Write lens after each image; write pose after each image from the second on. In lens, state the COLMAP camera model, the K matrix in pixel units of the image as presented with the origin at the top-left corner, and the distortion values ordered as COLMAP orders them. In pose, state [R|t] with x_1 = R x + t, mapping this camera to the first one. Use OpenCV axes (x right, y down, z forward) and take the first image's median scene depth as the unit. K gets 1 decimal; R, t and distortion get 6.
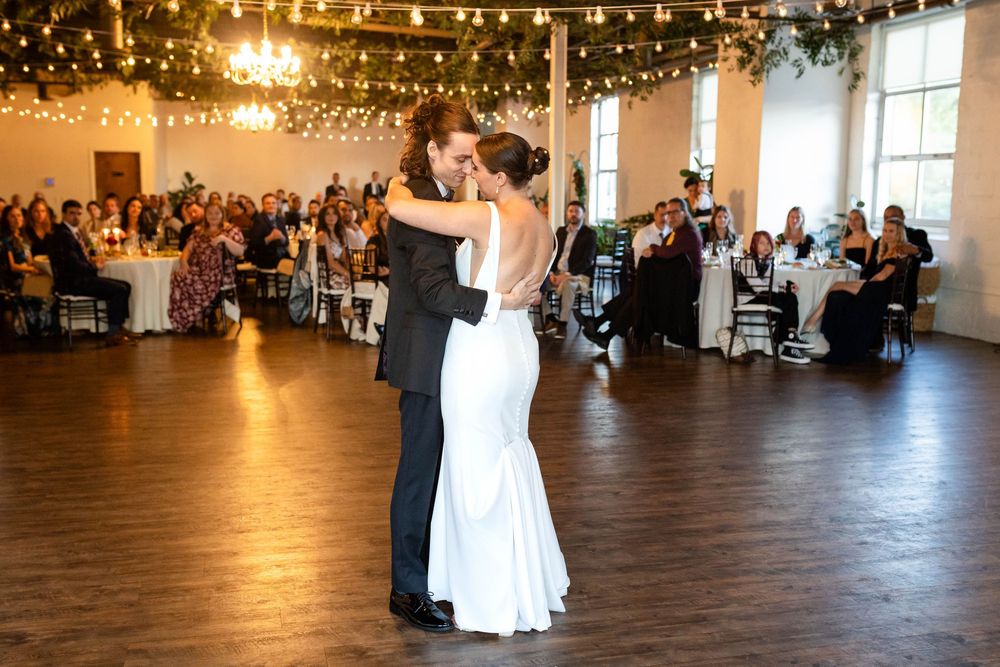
lens RADIAL K [[989.2, 0, 500.0], [0, 989.2, 333.5], [0, 0, 1]] dist [-0.003691, 0.005699]
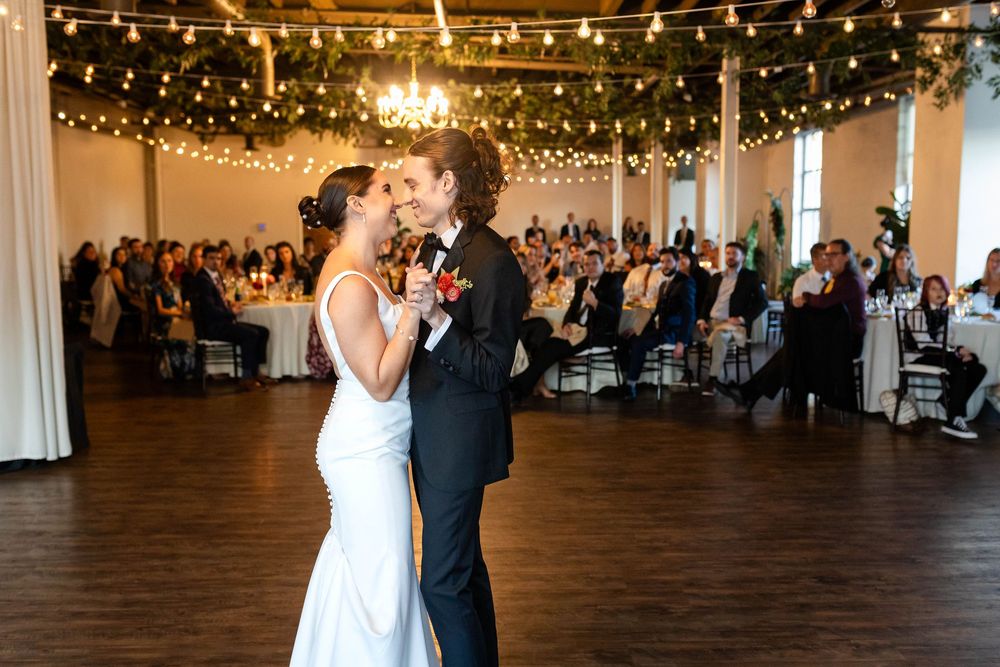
lens RADIAL K [[989.2, 0, 500.0], [0, 989.2, 333.5], [0, 0, 1]] dist [-0.003691, 0.005699]
pose [[0.976606, 0.012934, -0.214647, 0.067717], [-0.021767, 0.999008, -0.038839, -0.011903], [0.213932, 0.042602, 0.975919, 0.078166]]
